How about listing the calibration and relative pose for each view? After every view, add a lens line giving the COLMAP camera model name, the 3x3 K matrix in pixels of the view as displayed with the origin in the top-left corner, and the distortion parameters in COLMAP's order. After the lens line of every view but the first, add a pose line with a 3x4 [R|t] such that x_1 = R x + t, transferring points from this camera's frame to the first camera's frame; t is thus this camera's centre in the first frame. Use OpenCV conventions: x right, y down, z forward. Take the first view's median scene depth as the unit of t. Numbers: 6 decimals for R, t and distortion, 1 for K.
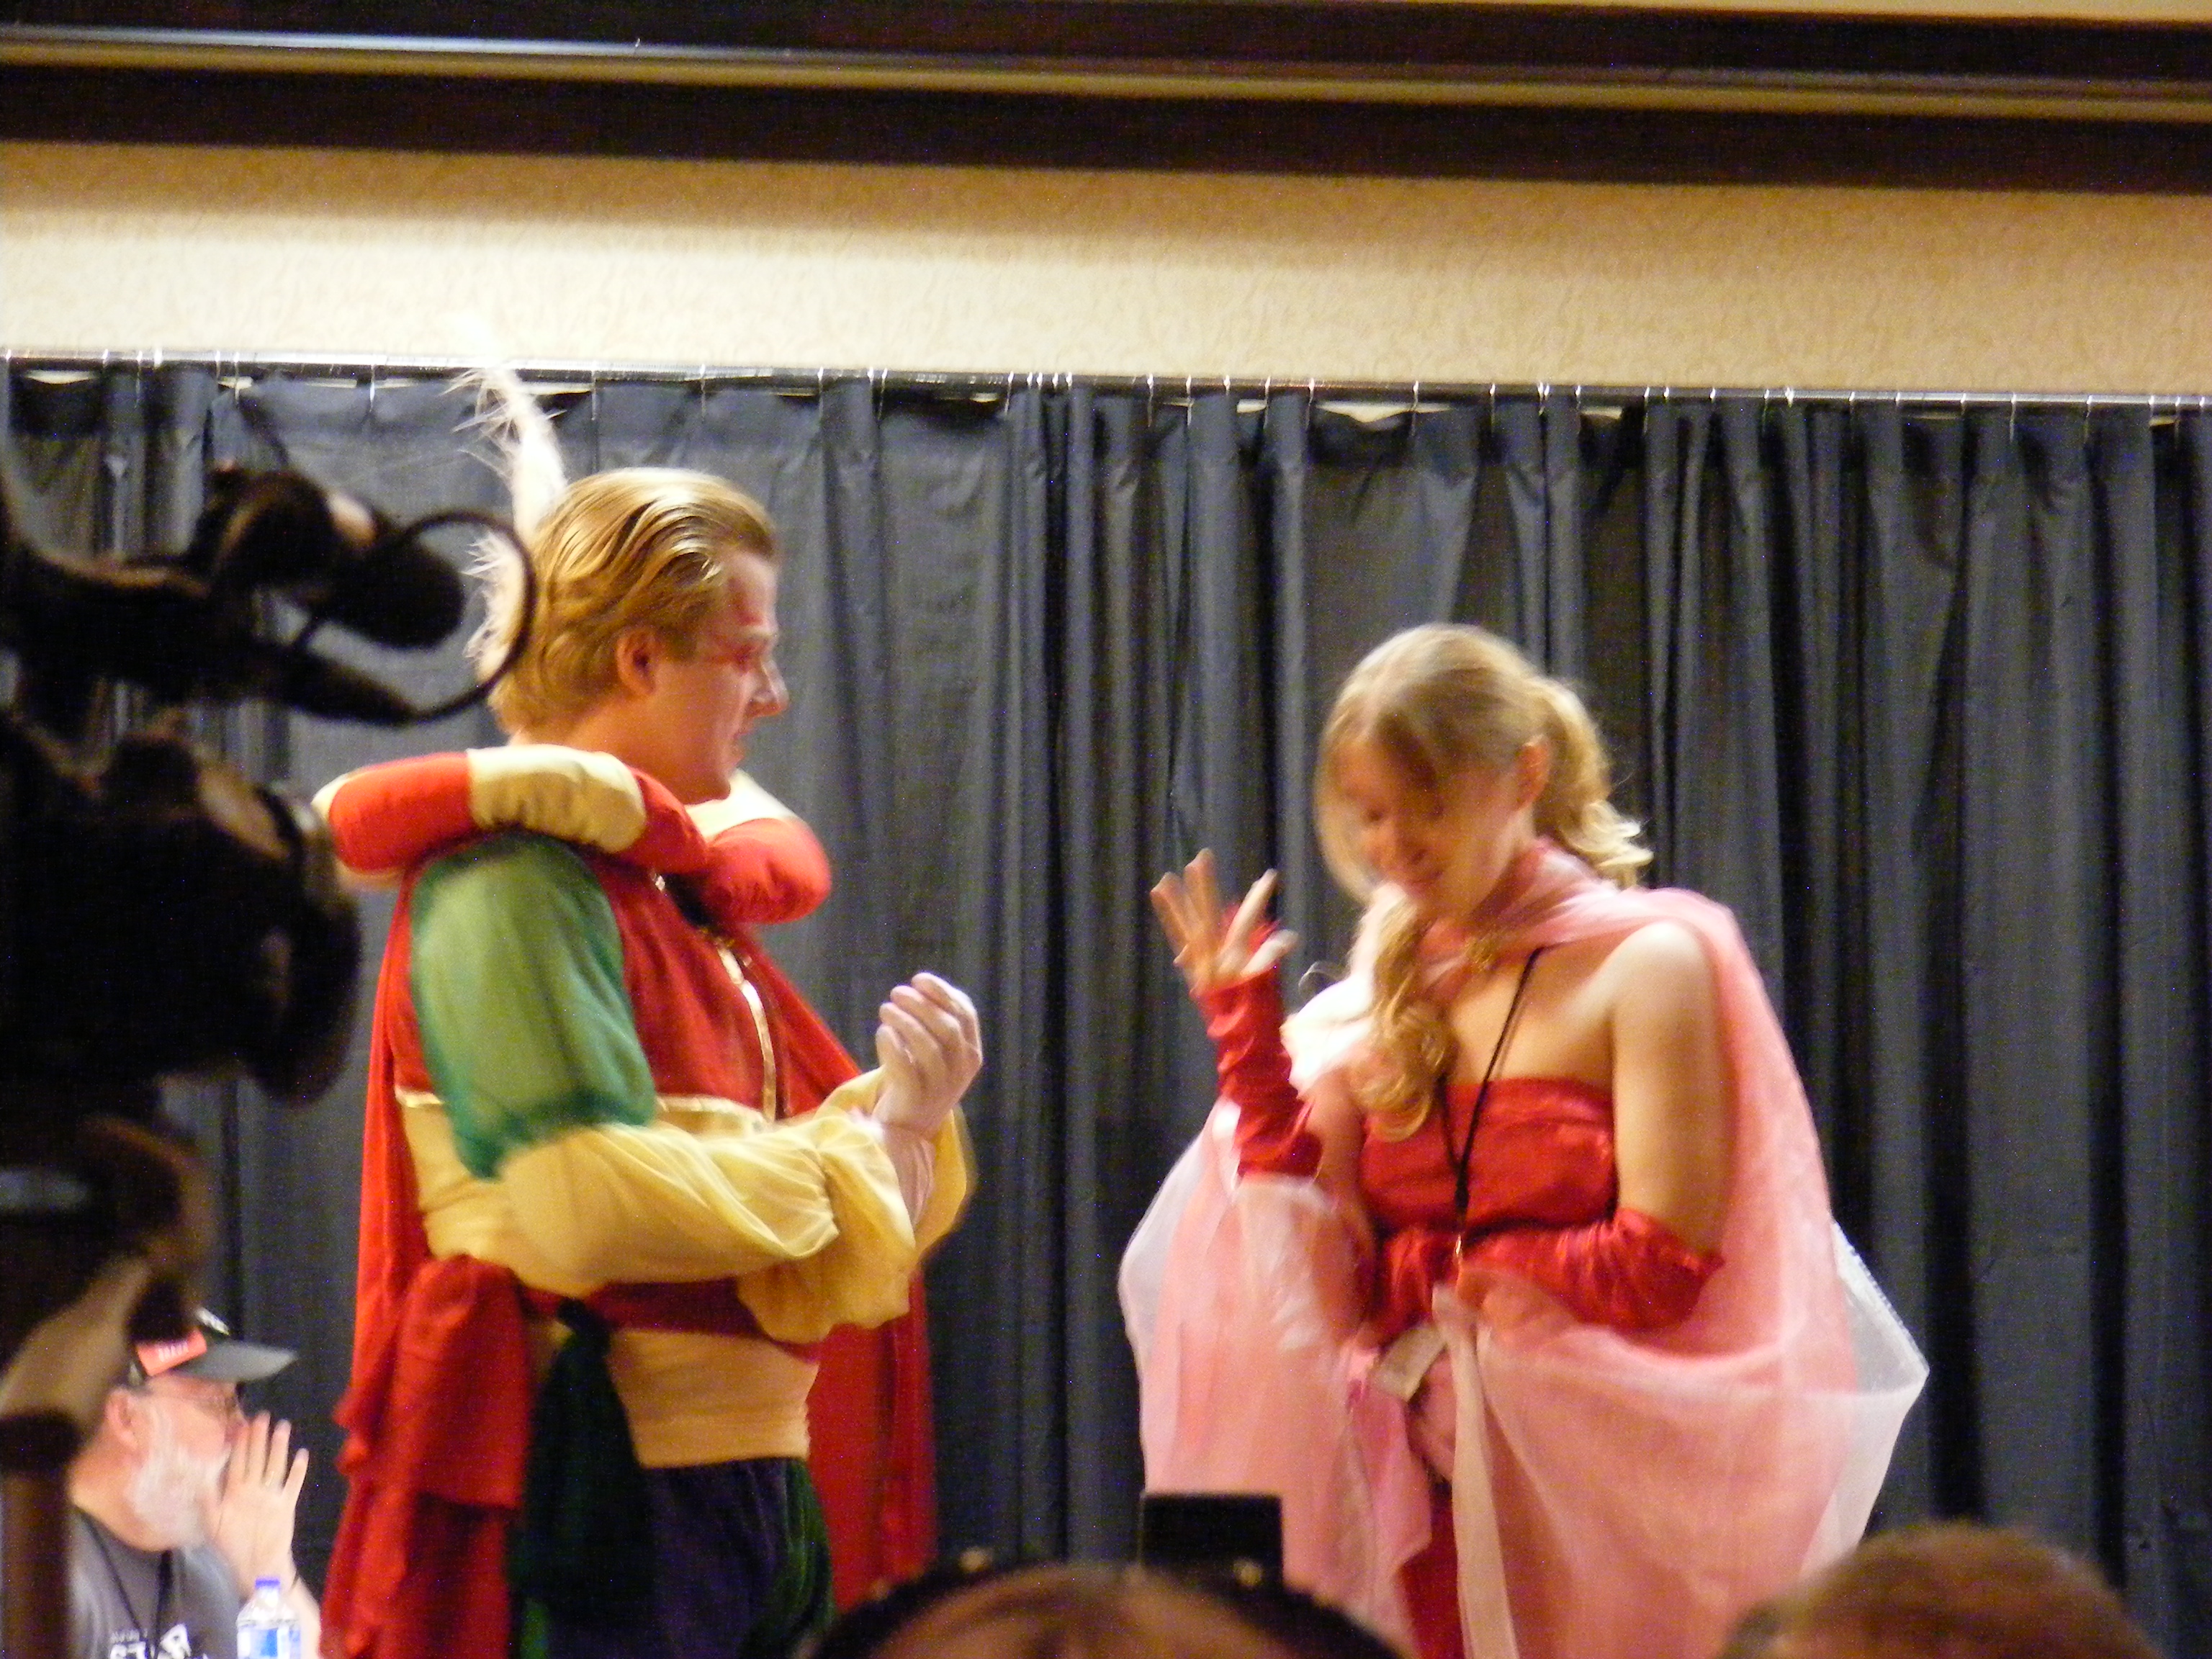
lens RADIAL K [[1519.8, 0, 1106.0], [0, 1519.8, 829.5], [0, 0, 1]] dist [0.002286, 0.001026]
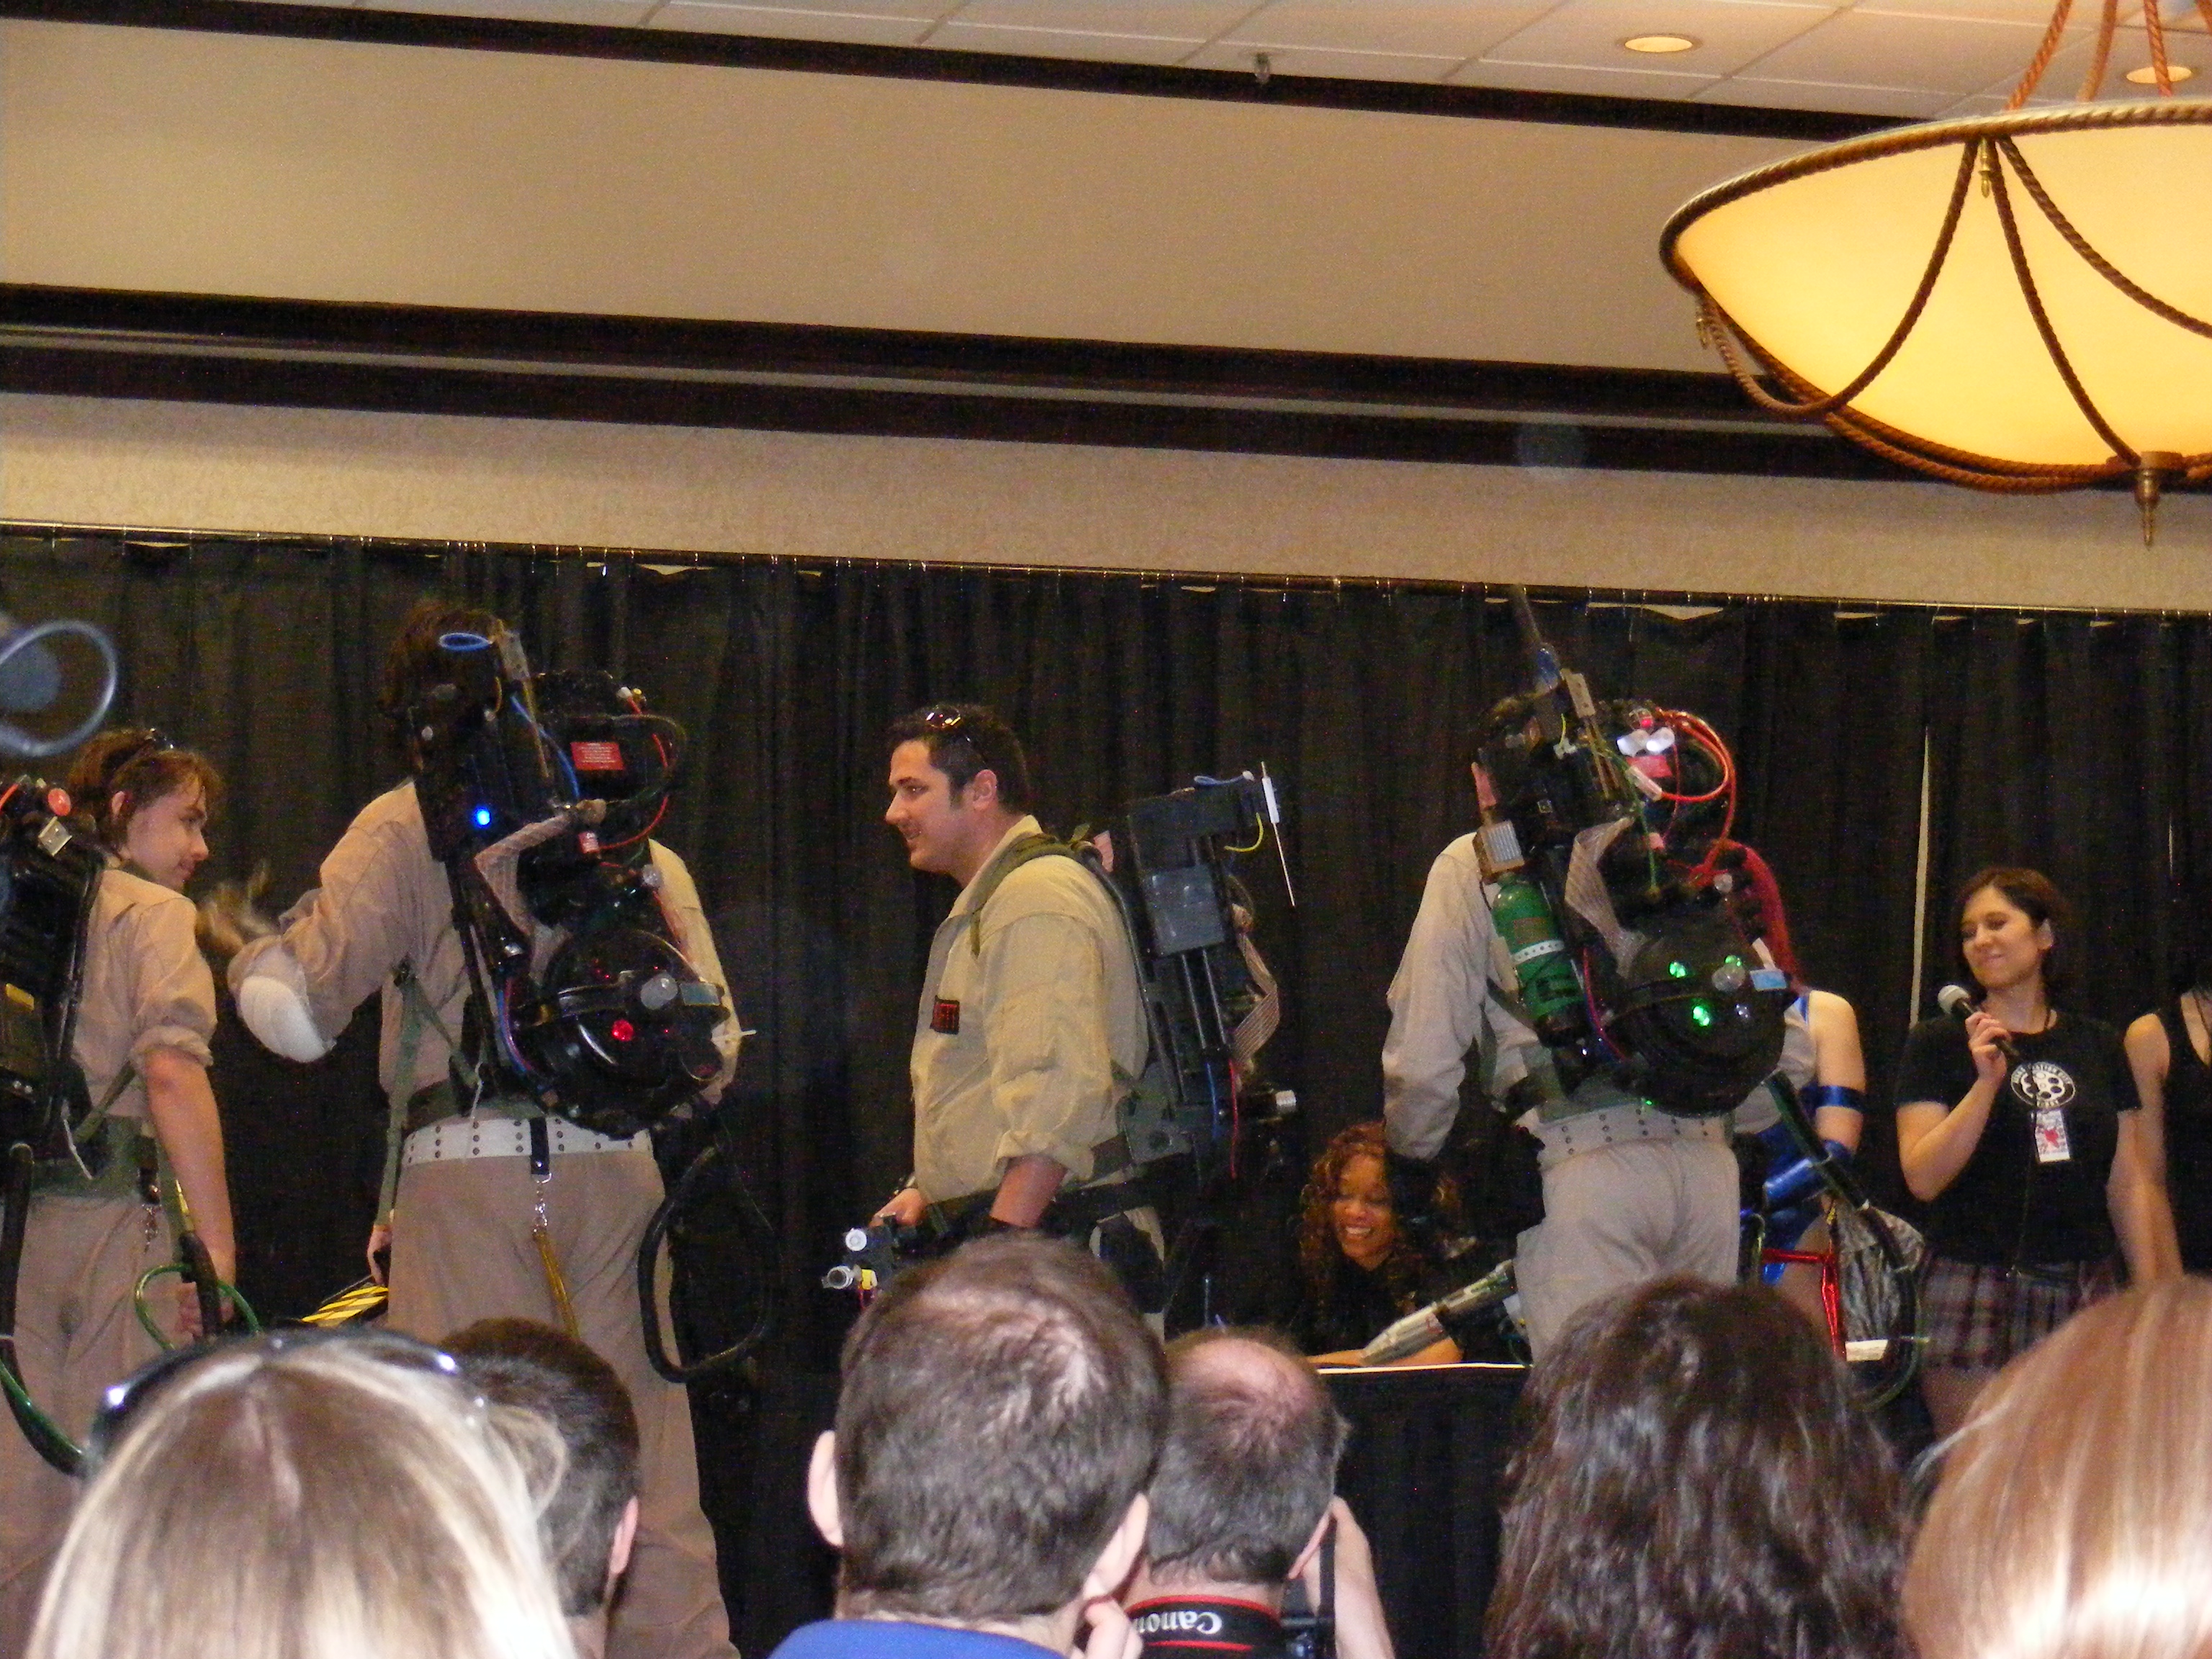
lens RADIAL K [[916.3, 0, 1106.0], [0, 916.3, 829.5], [0, 0, 1]] dist [-0.001529, 0.000916]
pose [[0.999670, 0.023400, -0.010613, 0.651870], [-0.023534, 0.999643, -0.012640, 0.000194], [0.010313, 0.012886, 0.999864, 0.044621]]
